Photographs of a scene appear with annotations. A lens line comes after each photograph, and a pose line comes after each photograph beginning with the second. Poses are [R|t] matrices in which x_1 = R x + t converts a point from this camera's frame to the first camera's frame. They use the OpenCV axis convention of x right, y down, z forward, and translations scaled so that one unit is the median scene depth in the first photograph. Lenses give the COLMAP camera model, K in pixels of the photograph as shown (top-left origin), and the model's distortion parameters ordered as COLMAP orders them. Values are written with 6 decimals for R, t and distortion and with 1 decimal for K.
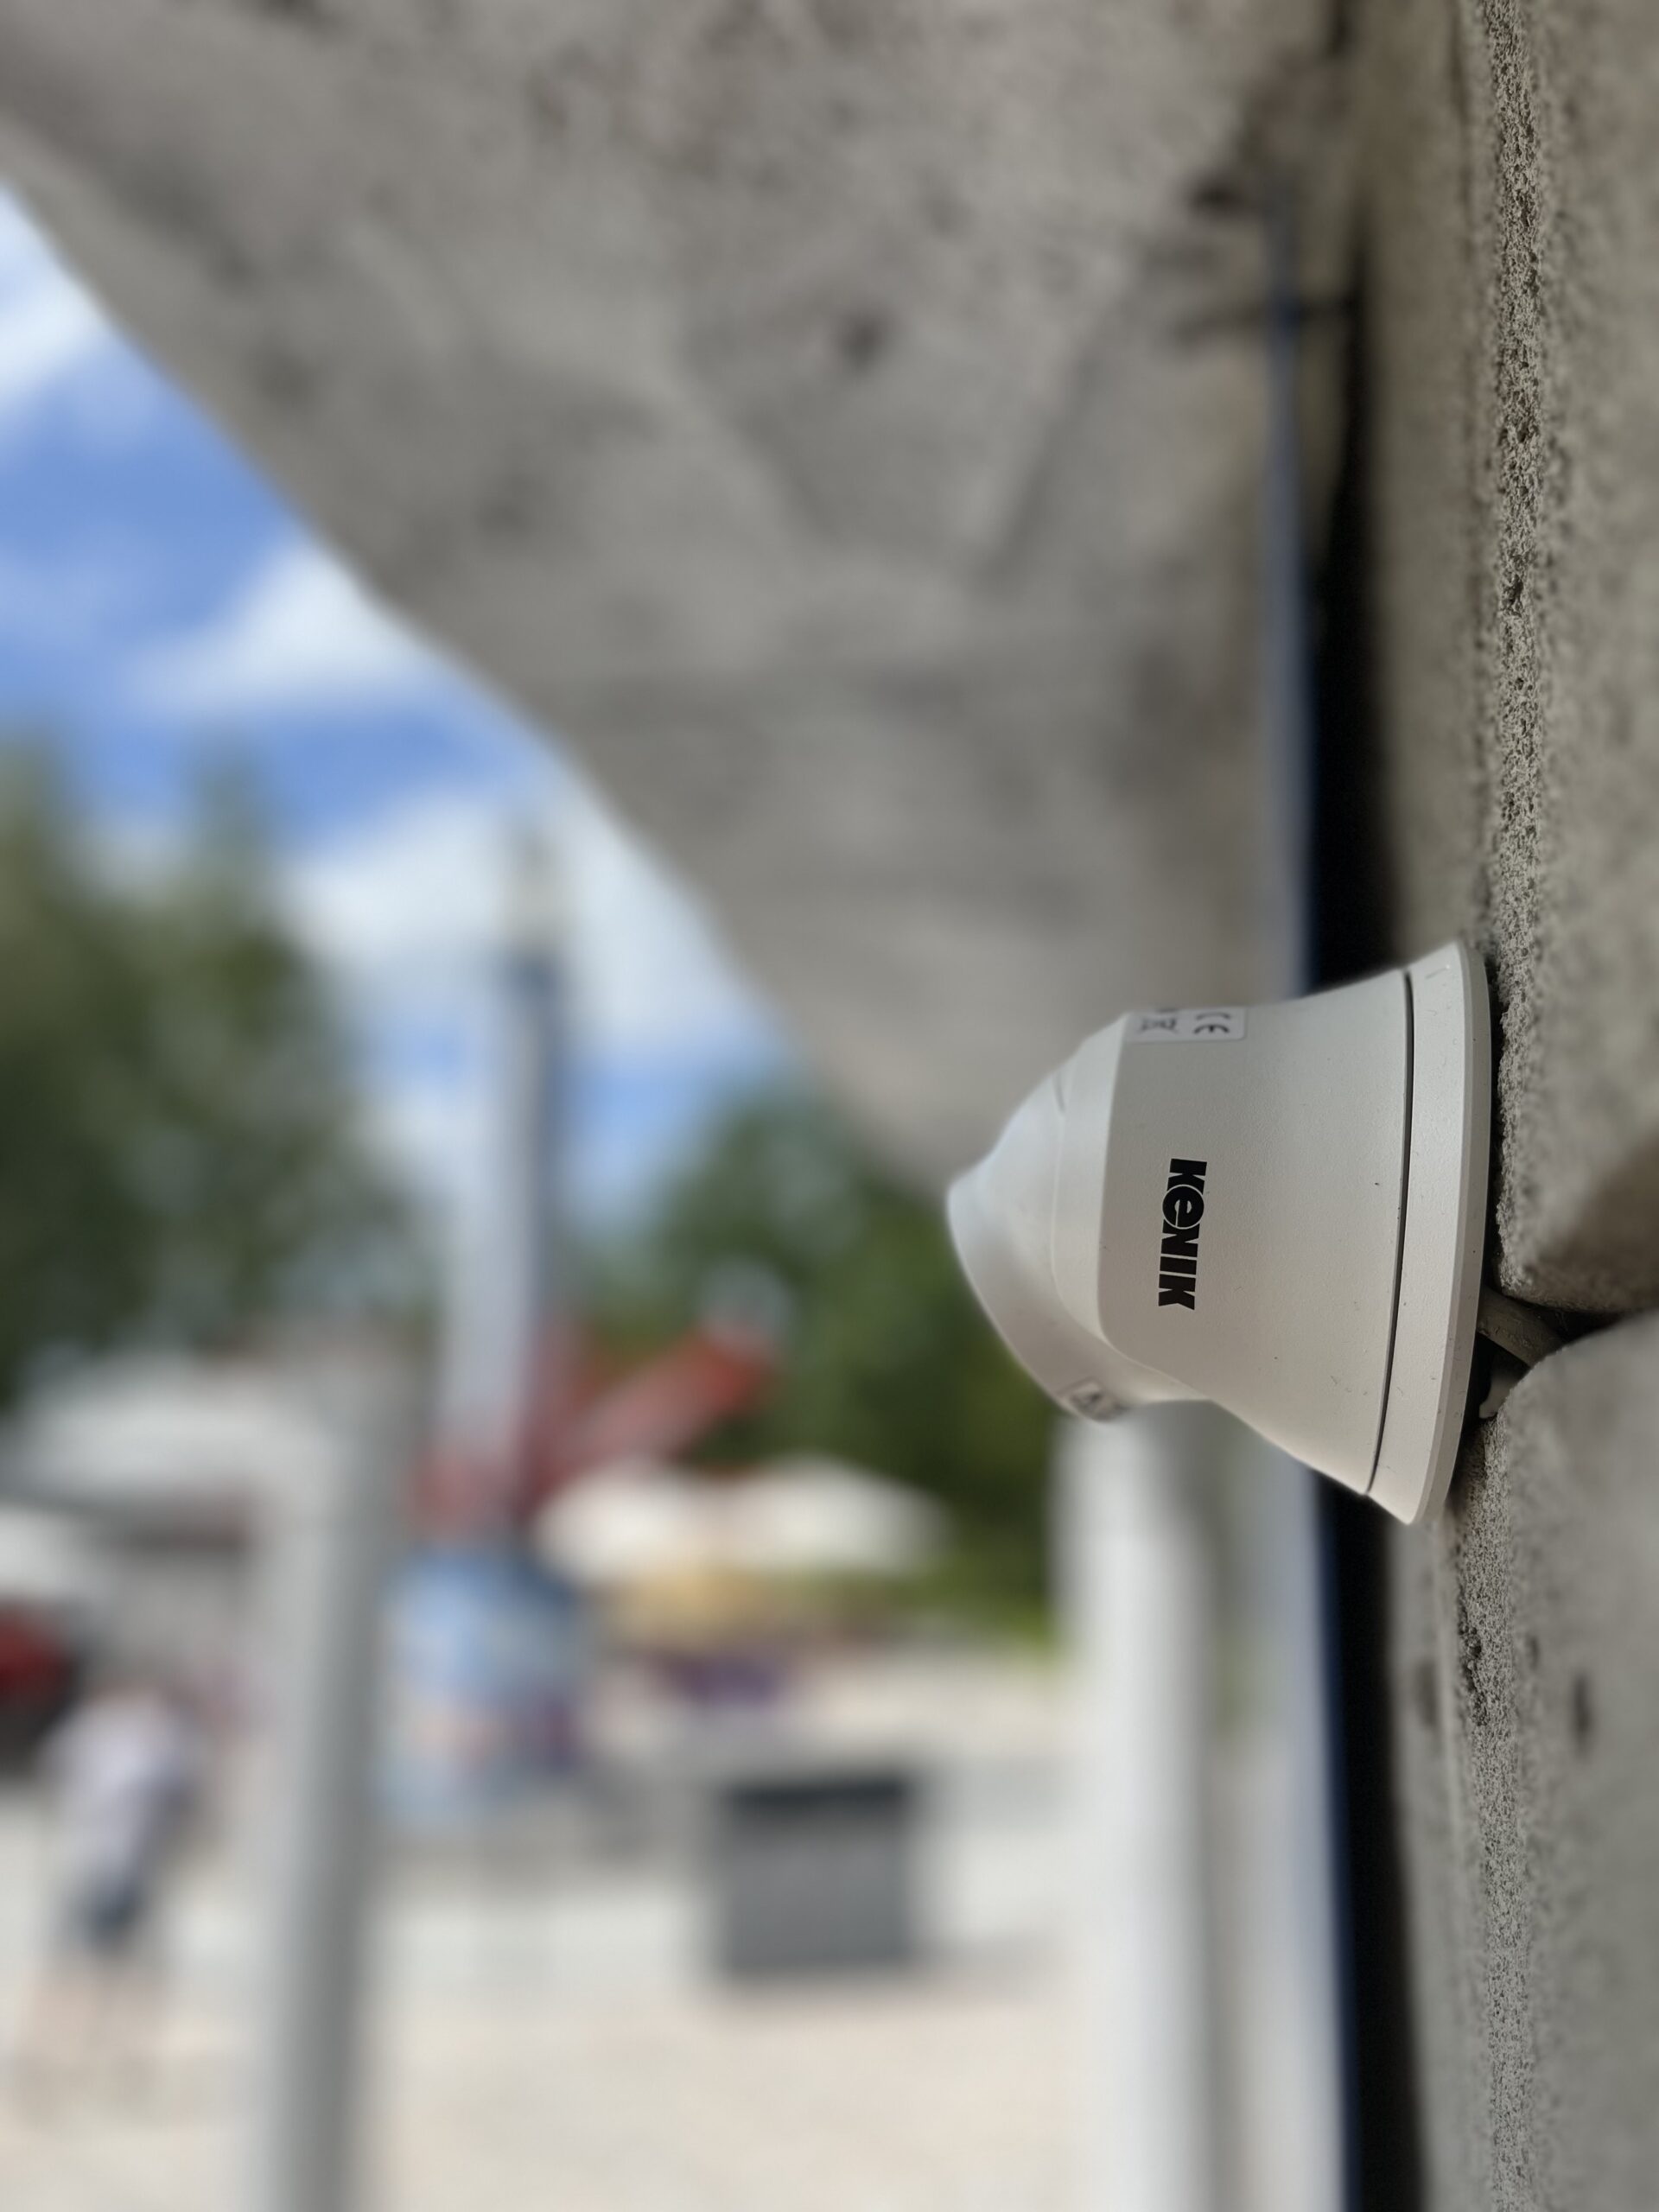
lens RADIAL K [[1726.7, 0, 832.9], [0, 1726.7, 1113.7], [0, 0, 1]] dist [0.048712, -0.065217]
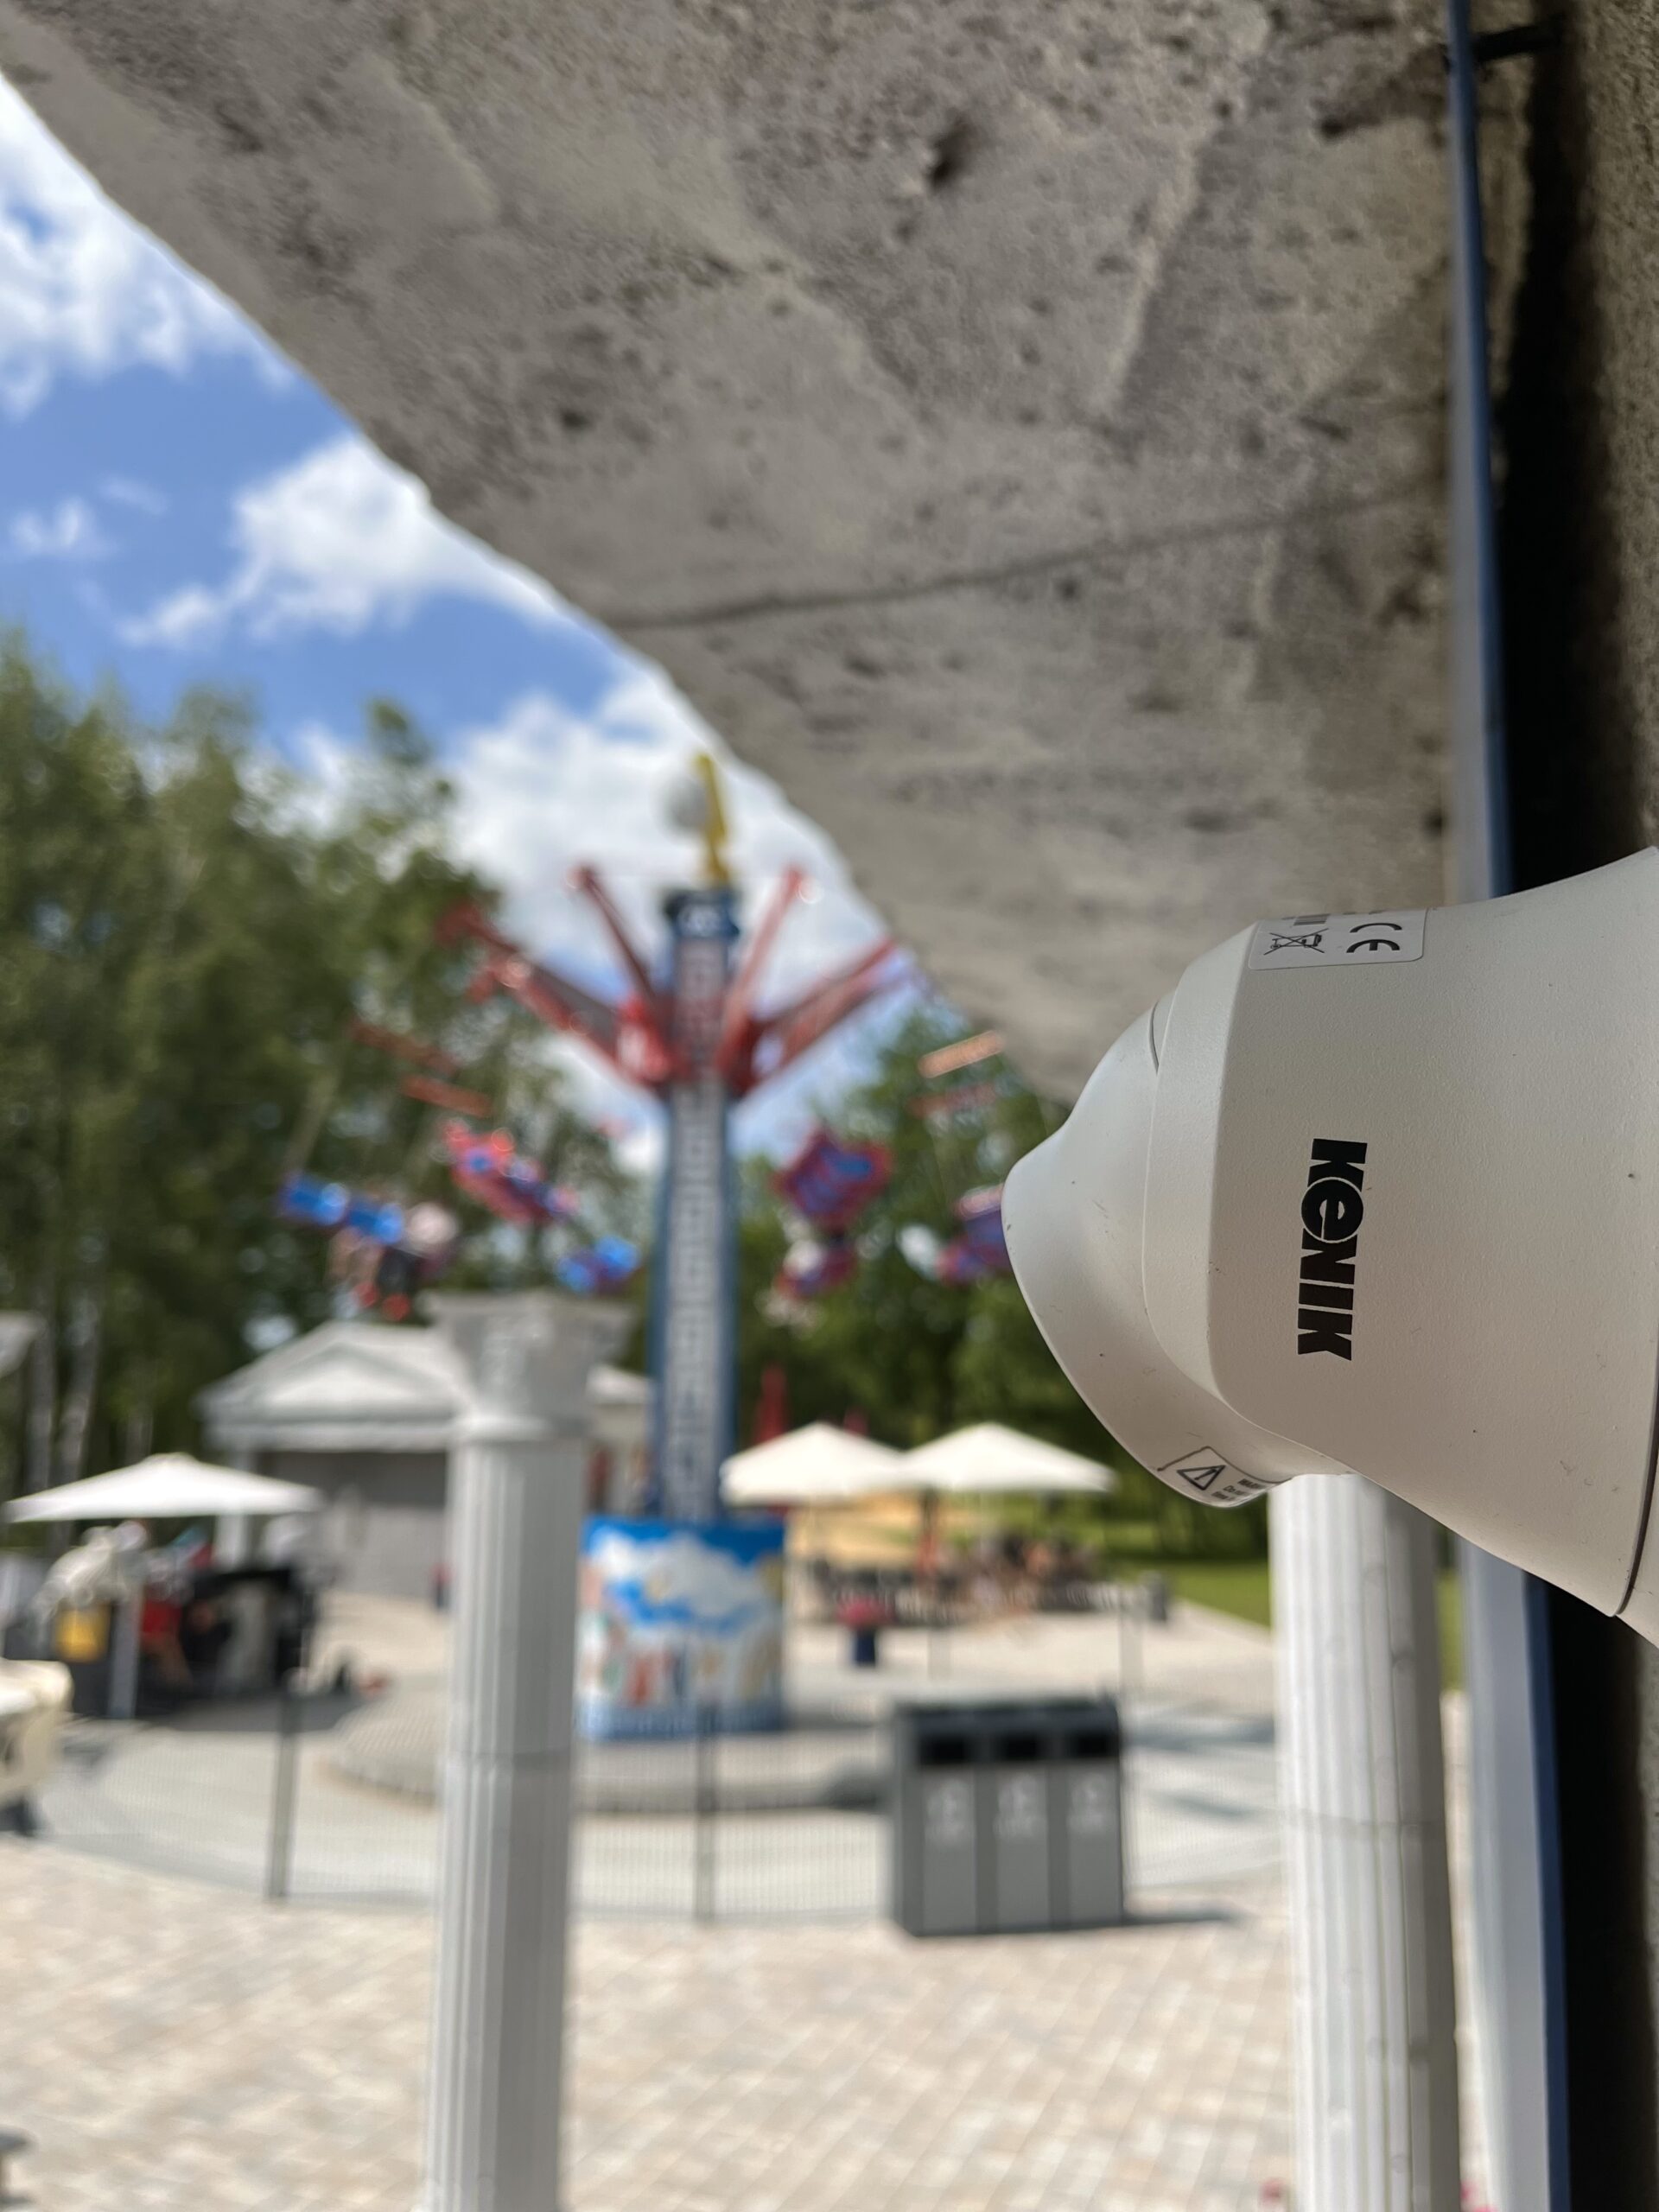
lens RADIAL K [[1726.7, 0, 832.9], [0, 1726.7, 1113.7], [0, 0, 1]] dist [0.048712, -0.065217]
pose [[0.994477, -0.024603, -0.102035, 0.039682], [0.028532, 0.998900, 0.037224, -0.007522], [0.101007, -0.039930, 0.994084, 0.155576]]
